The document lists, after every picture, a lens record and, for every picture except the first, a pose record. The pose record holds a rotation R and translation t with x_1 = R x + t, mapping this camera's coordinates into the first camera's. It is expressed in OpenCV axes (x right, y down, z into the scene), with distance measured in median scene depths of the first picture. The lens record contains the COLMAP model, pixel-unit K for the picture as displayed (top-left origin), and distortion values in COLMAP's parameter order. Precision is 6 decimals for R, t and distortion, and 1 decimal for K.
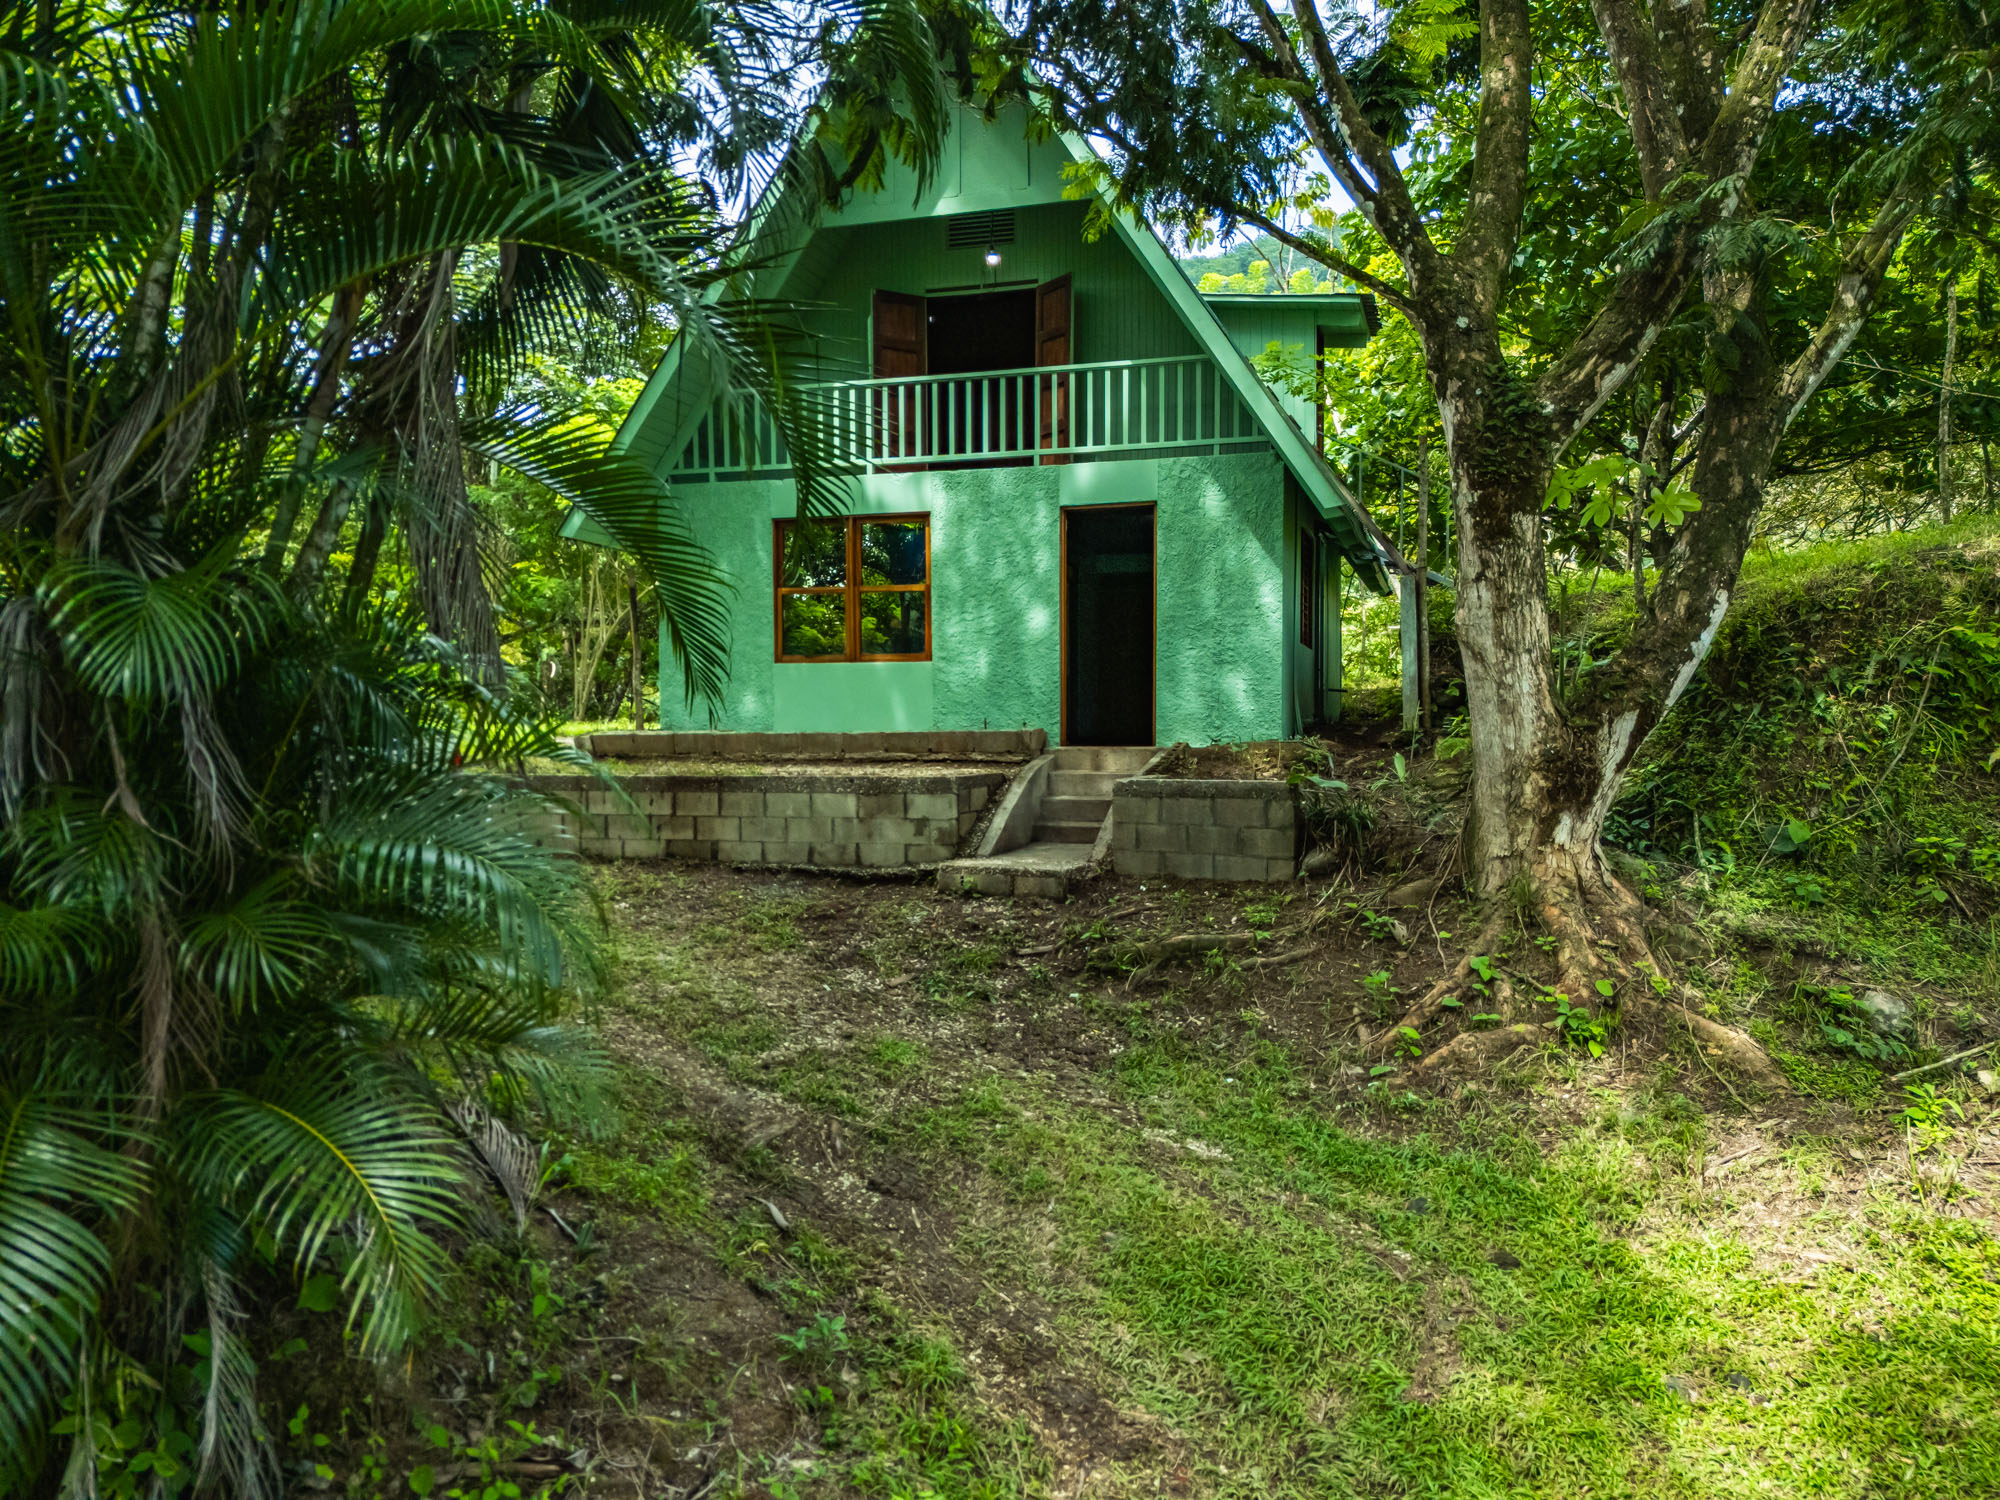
lens RADIAL K [[1471.7, 0, 1000.0], [0, 1471.7, 750.0], [0, 0, 1]] dist [0.135514, -0.001408]
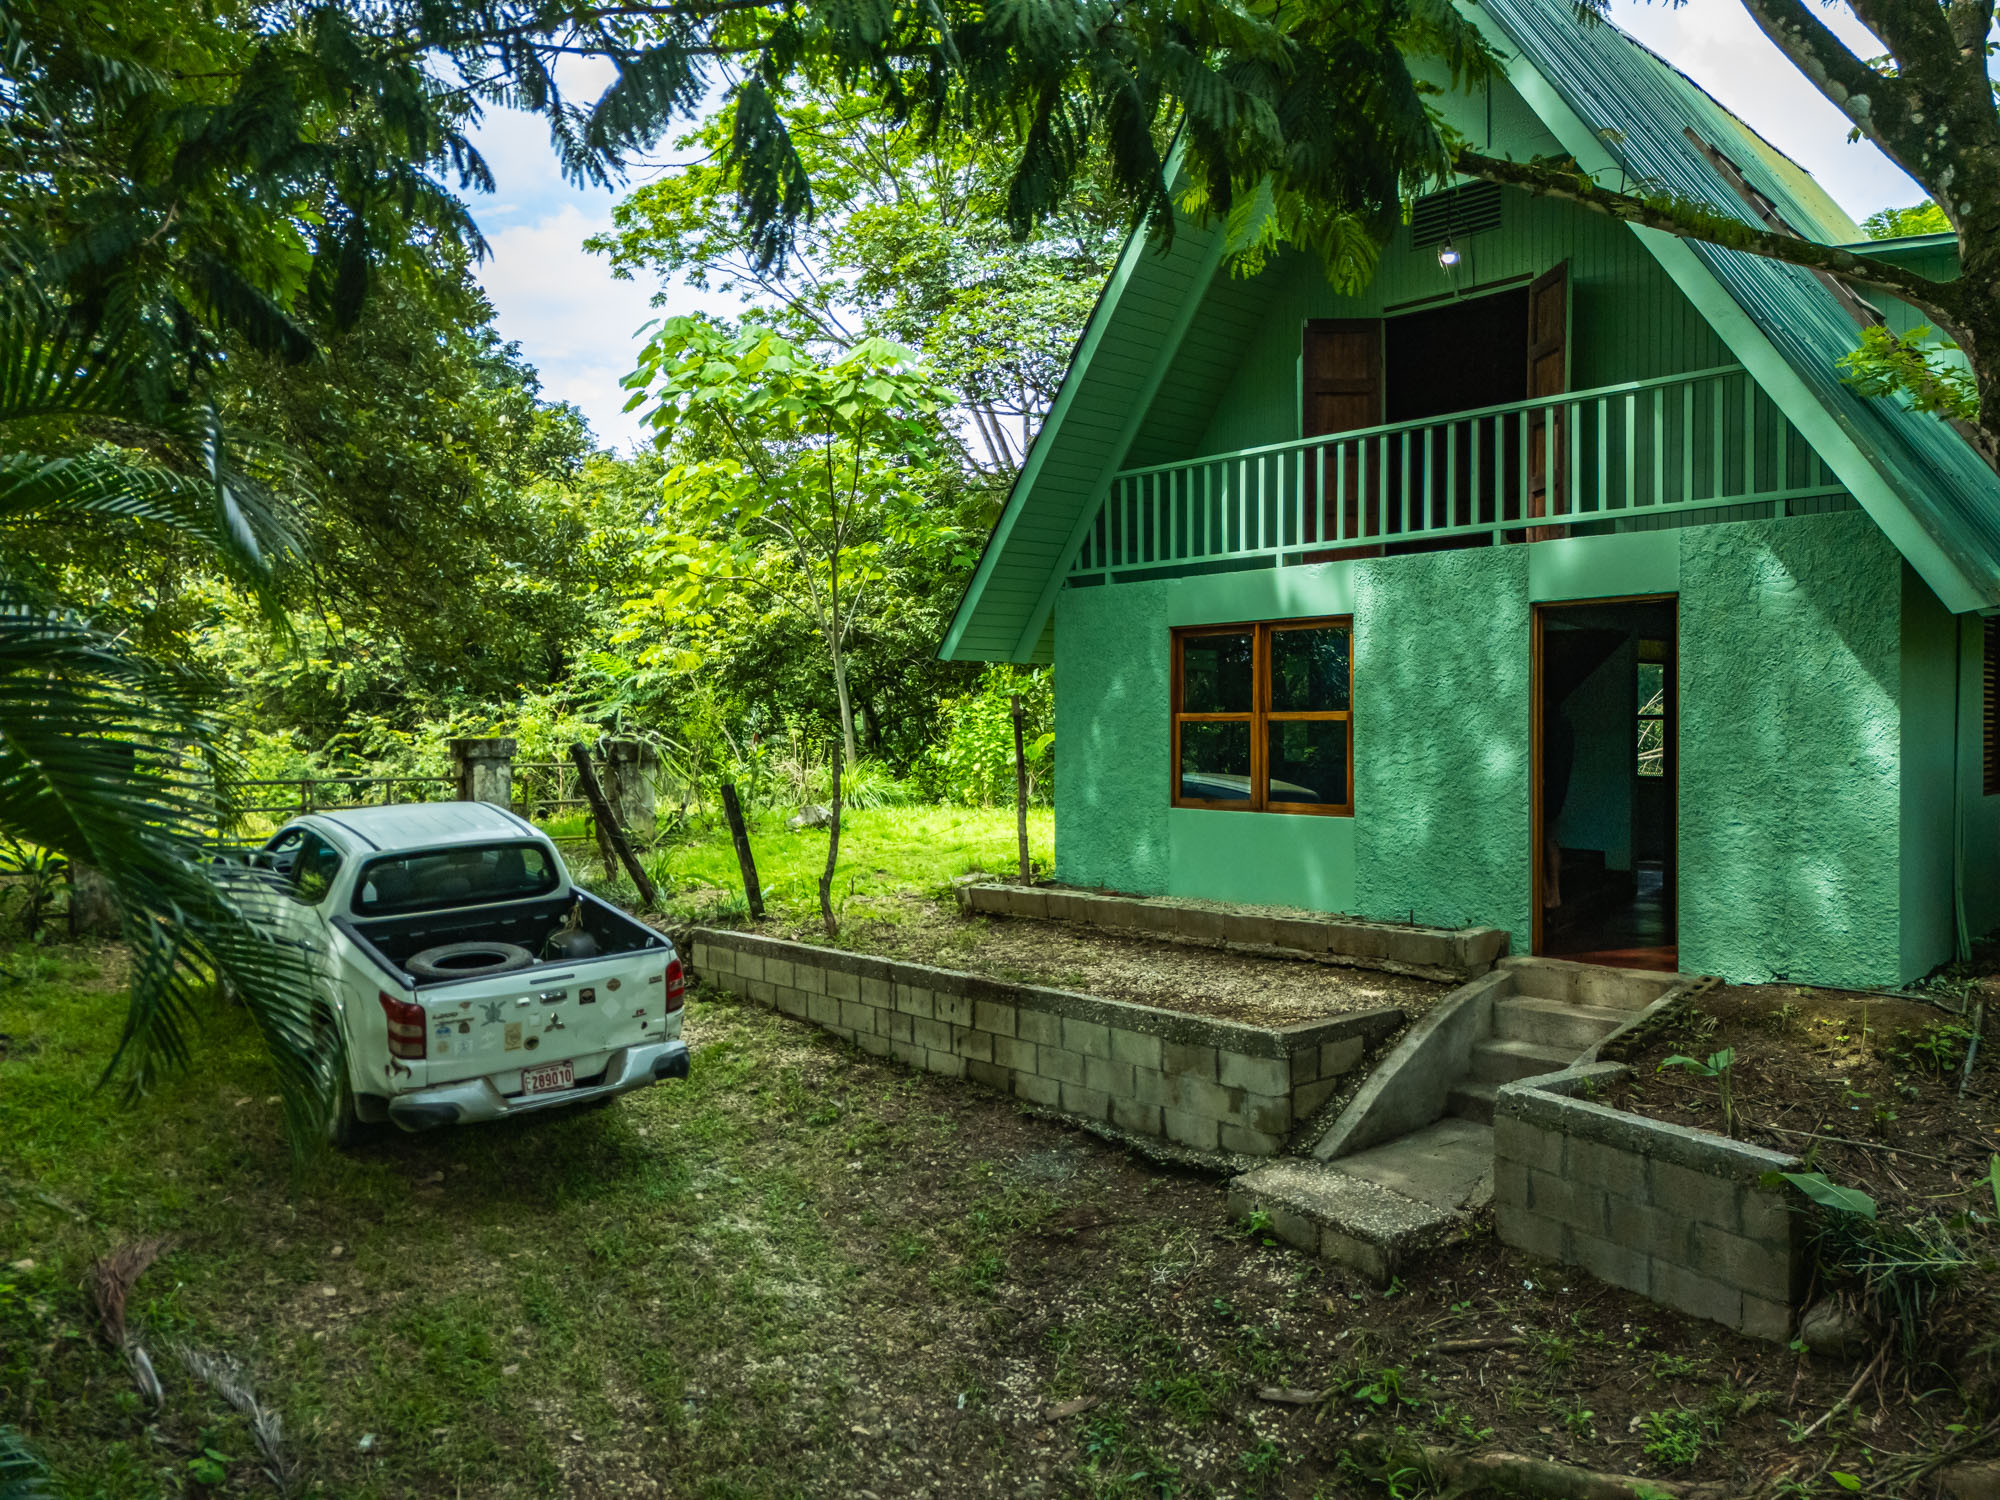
lens RADIAL K [[1447.5, 0, 1000.0], [0, 1447.5, 750.0], [0, 0, 1]] dist [0.063812, -0.064978]
pose [[0.871972, 0.006369, -0.489514, 0.156119], [-0.004458, 0.999977, 0.005070, -0.098622], [0.489535, -0.002238, 0.871981, 0.290696]]
